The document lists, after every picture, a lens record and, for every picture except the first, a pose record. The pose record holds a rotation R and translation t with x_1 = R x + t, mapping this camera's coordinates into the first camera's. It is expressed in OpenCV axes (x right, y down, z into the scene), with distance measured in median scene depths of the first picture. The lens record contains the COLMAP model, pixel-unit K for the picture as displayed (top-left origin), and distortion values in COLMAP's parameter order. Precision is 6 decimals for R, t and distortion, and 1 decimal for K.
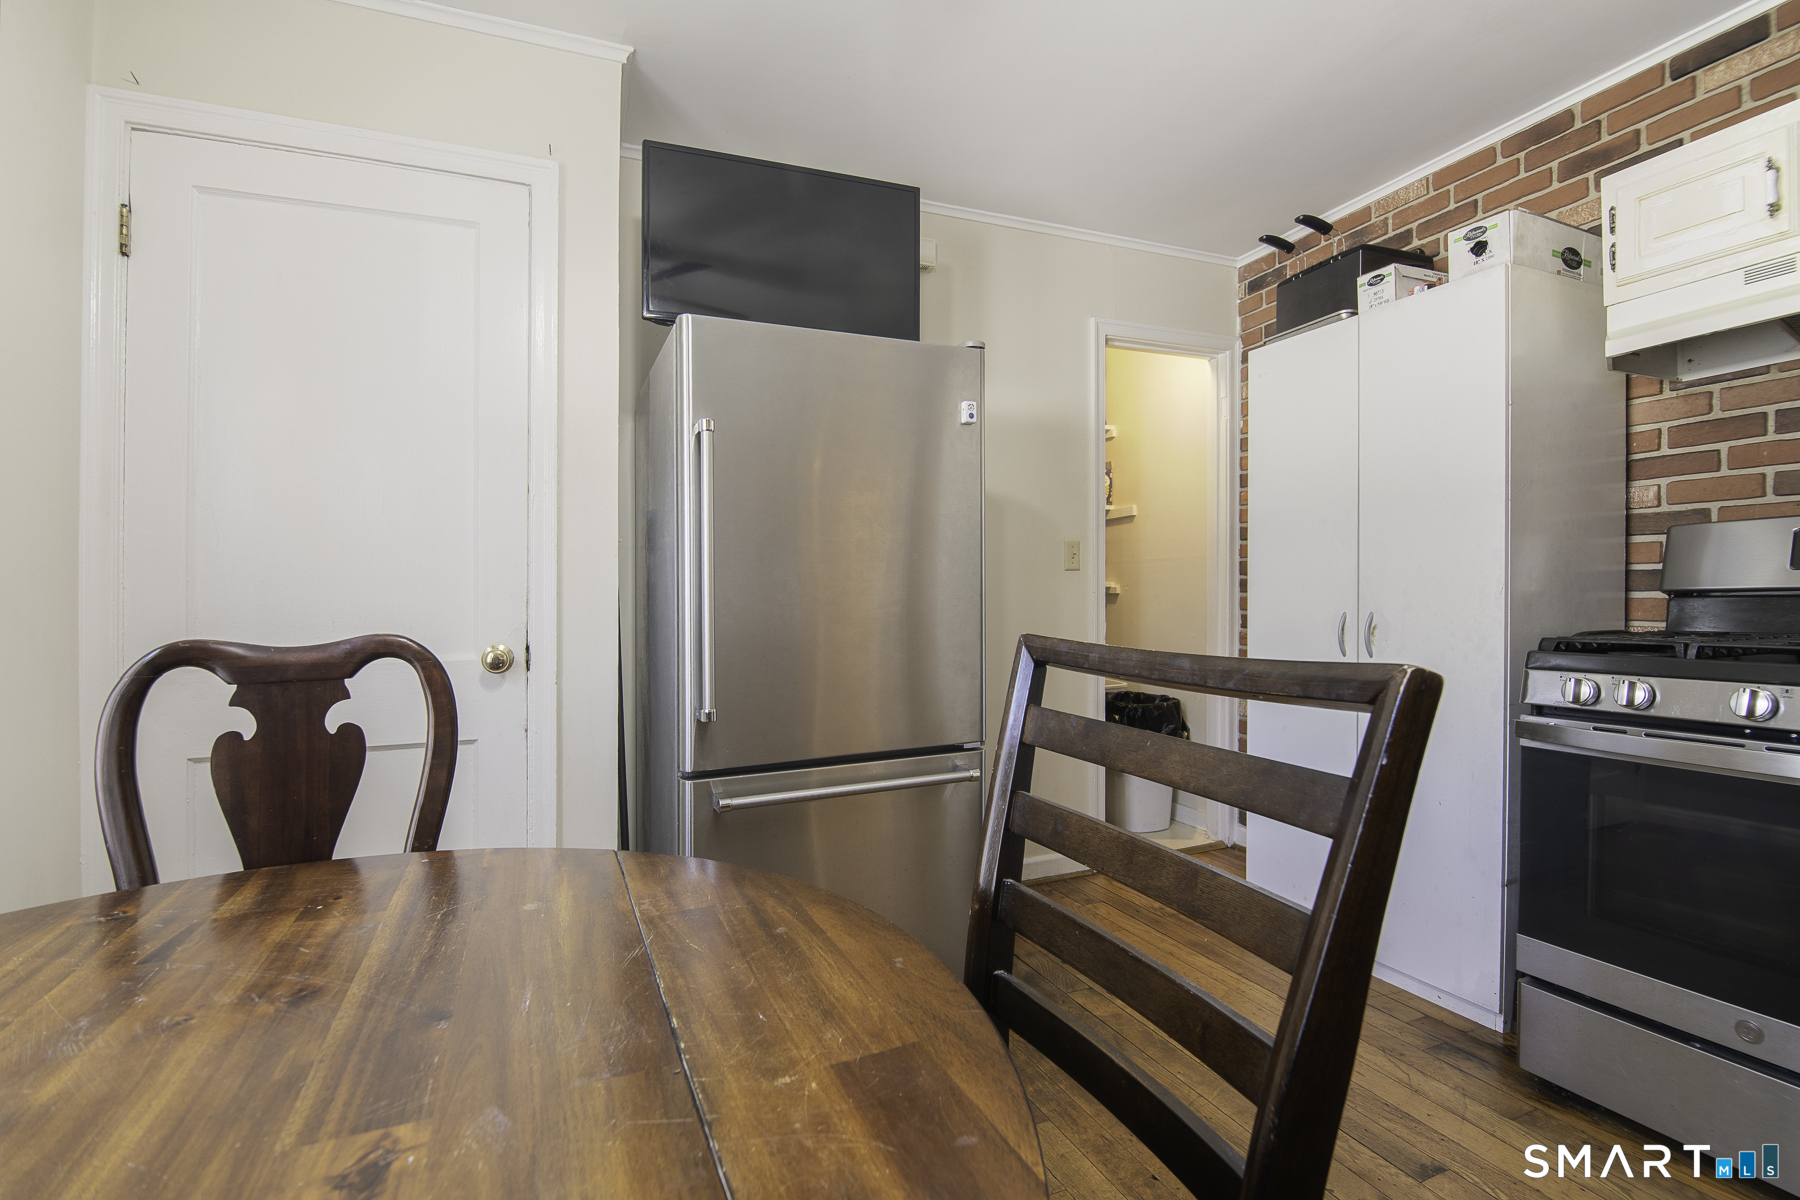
lens RADIAL K [[870.1, 0, 908.2], [0, 870.1, 604.6], [0, 0, 1]] dist [-0.016769, -0.000330]
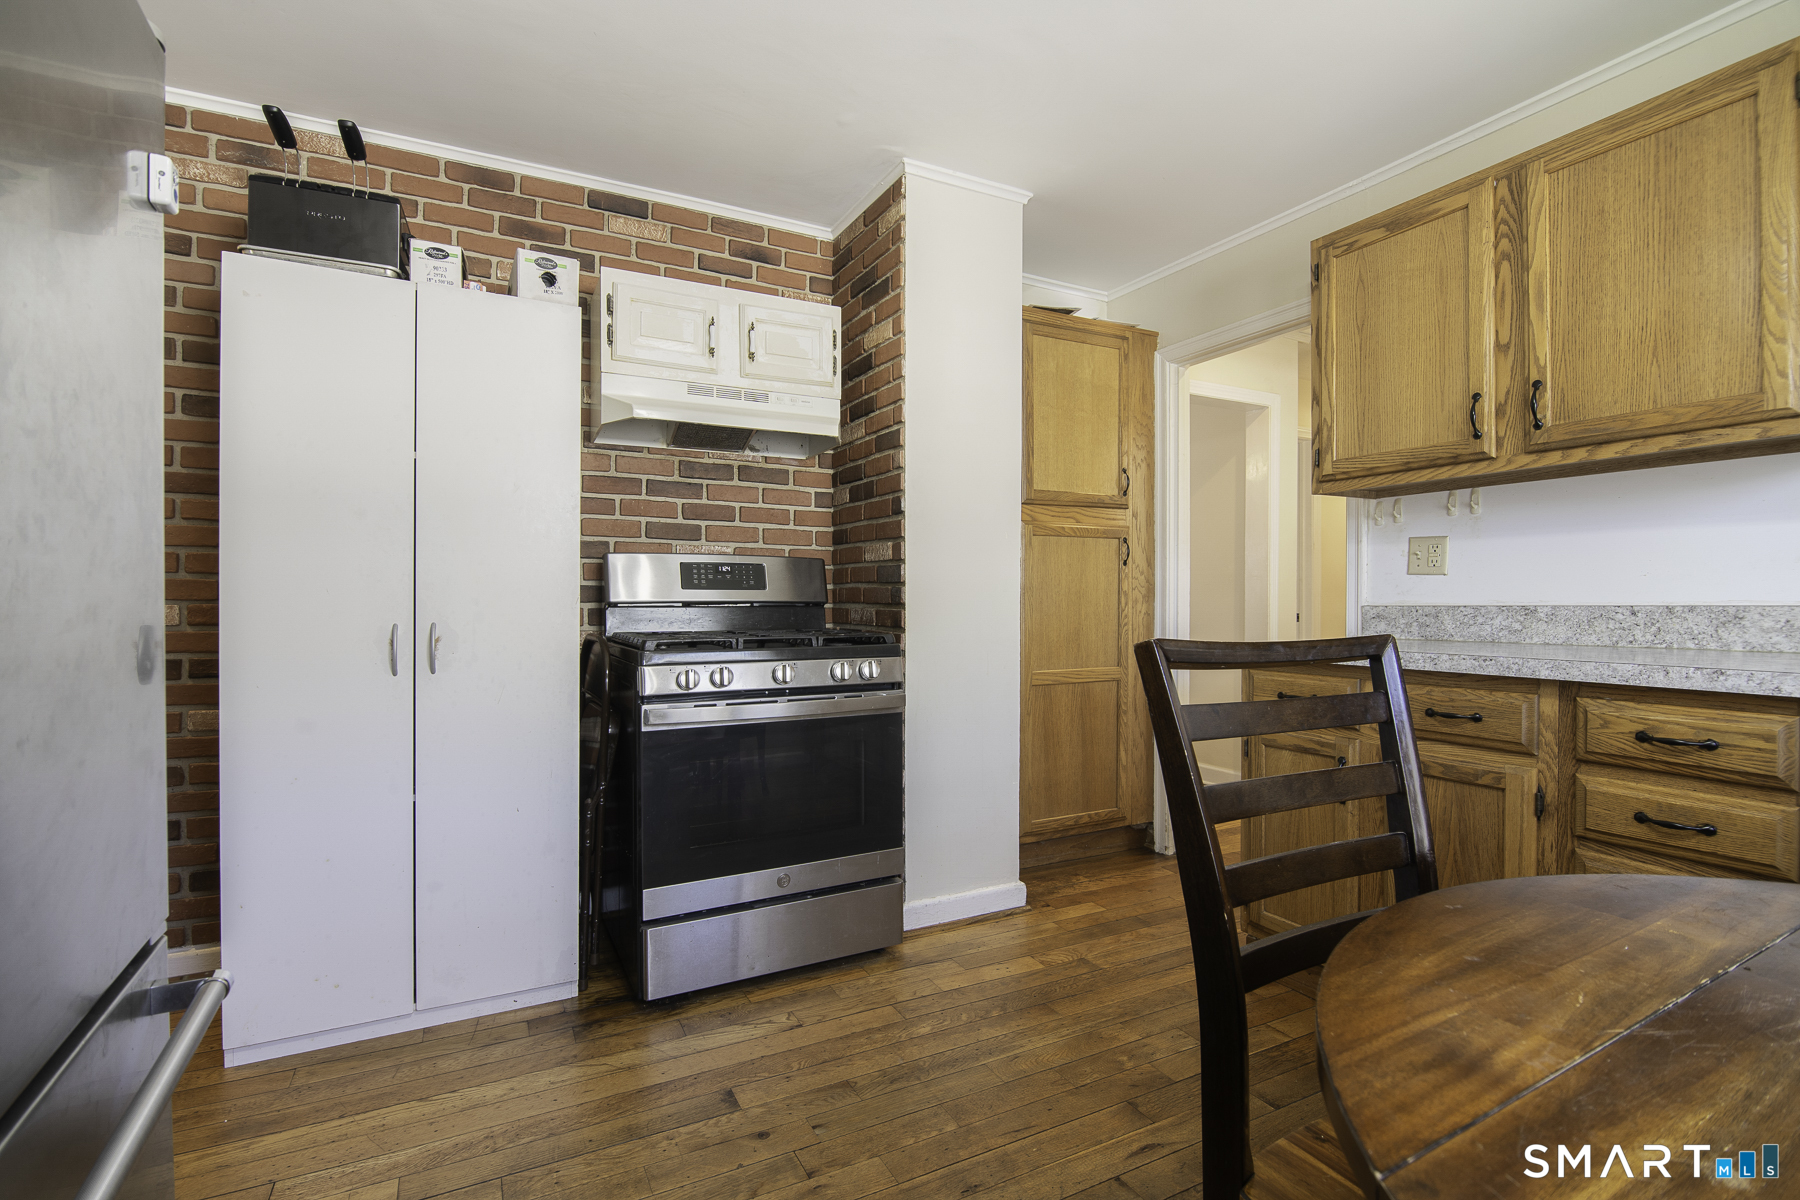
lens RADIAL K [[814.2, 0, 875.9], [0, 814.2, 628.2], [0, 0, 1]] dist [-0.013249, -0.003487]
pose [[-0.087288, -0.021942, 0.995941, -0.402377], [0.008956, 0.999700, 0.022810, -0.001551], [-0.996143, 0.010911, -0.087065, 0.729334]]
